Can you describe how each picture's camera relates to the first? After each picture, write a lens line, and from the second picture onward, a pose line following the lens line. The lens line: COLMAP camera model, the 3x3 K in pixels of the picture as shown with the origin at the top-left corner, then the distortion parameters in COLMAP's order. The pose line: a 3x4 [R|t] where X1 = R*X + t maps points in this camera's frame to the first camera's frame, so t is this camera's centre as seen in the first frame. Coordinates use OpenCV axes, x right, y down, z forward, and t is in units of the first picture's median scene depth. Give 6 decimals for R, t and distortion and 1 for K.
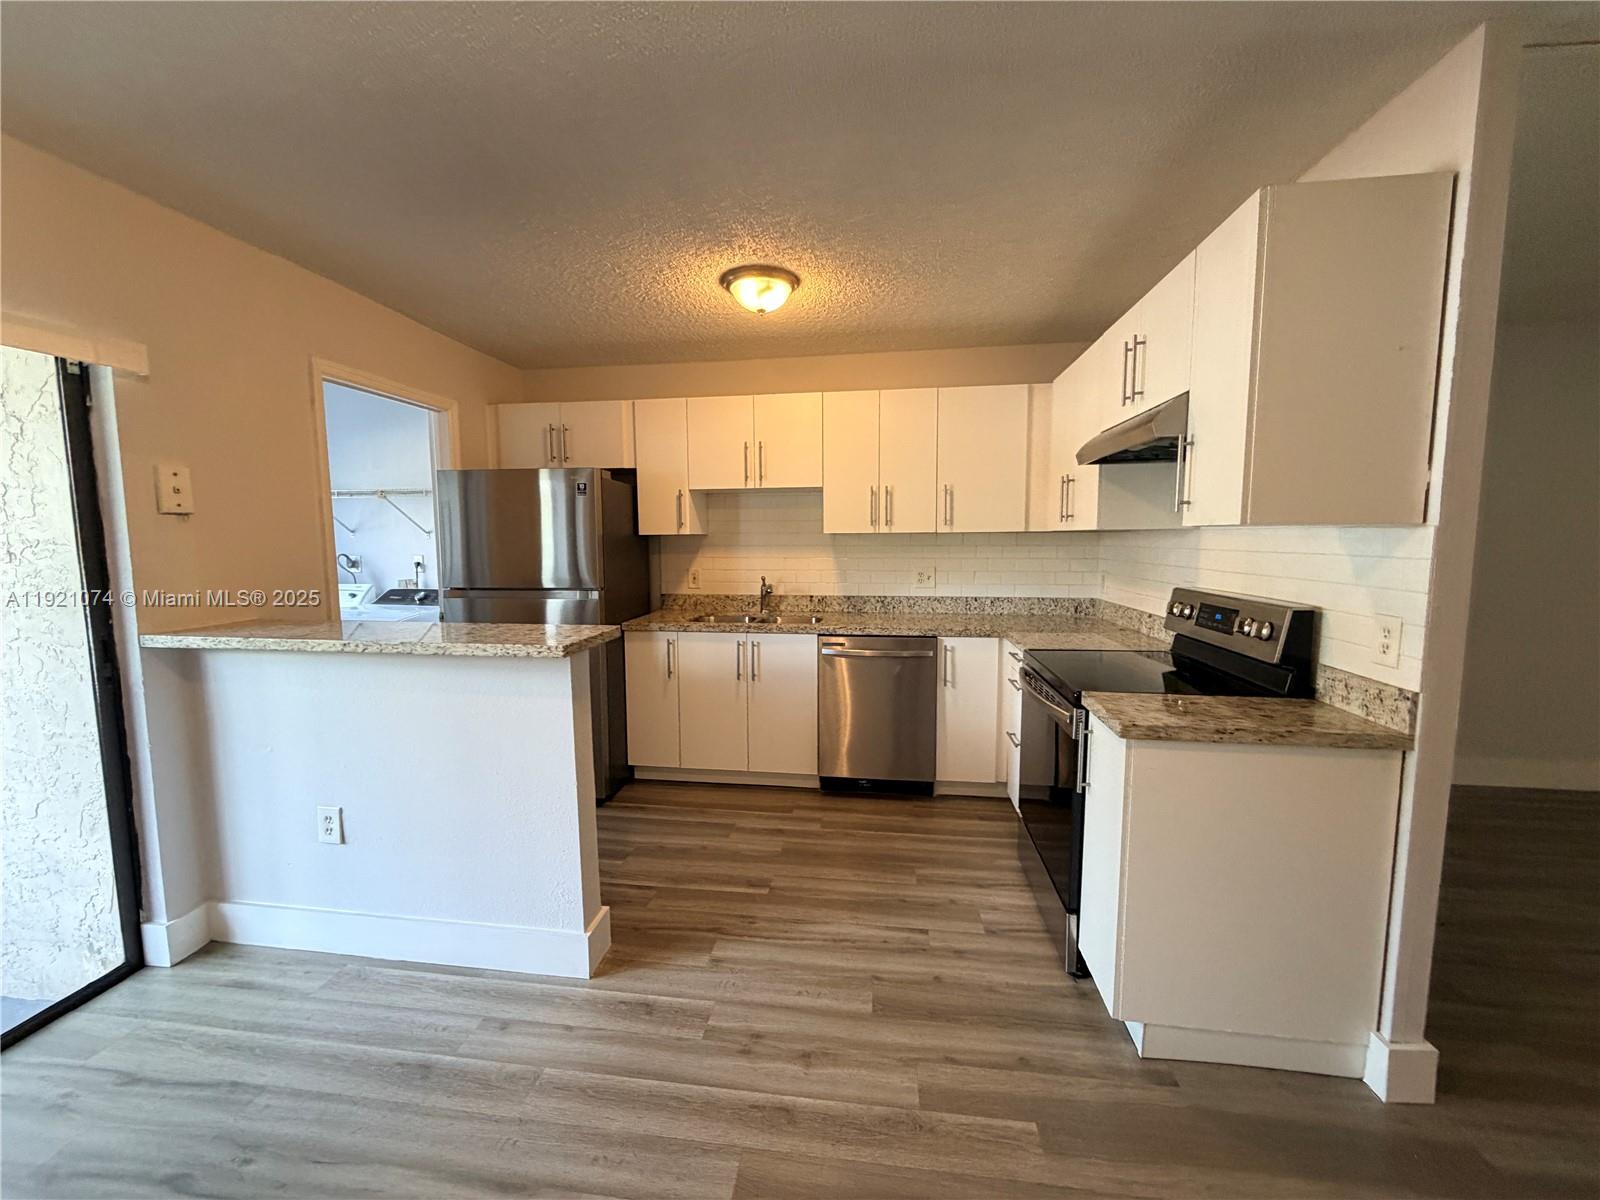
lens RADIAL K [[641.8, 0, 799.9], [0, 641.8, 600.7], [0, 0, 1]] dist [0.000454, -0.000278]
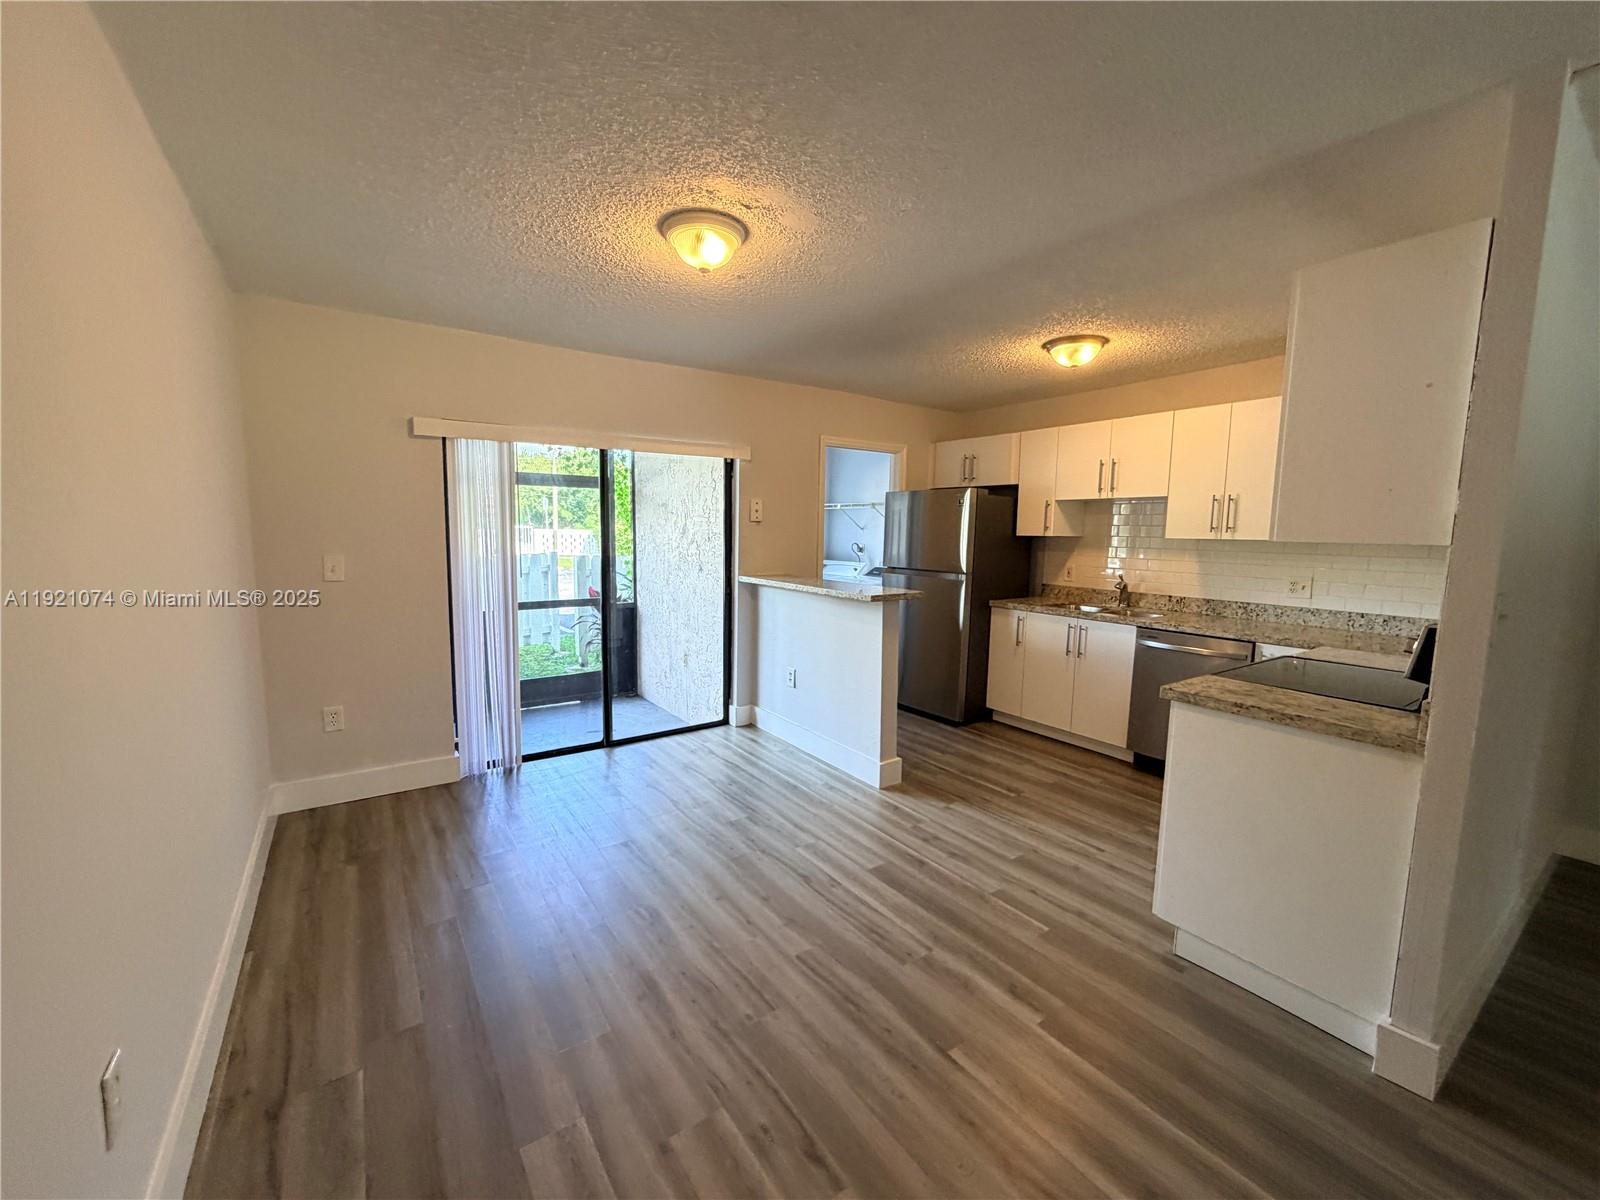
lens RADIAL K [[641.8, 0, 795.7], [0, 641.8, 600.4], [0, 0, 1]] dist [0.000454, -0.000278]
pose [[0.677961, 0.097755, -0.728569, 0.609824], [-0.093054, 0.994558, 0.046853, 0.012951], [0.729184, 0.036032, 0.683368, -0.314510]]
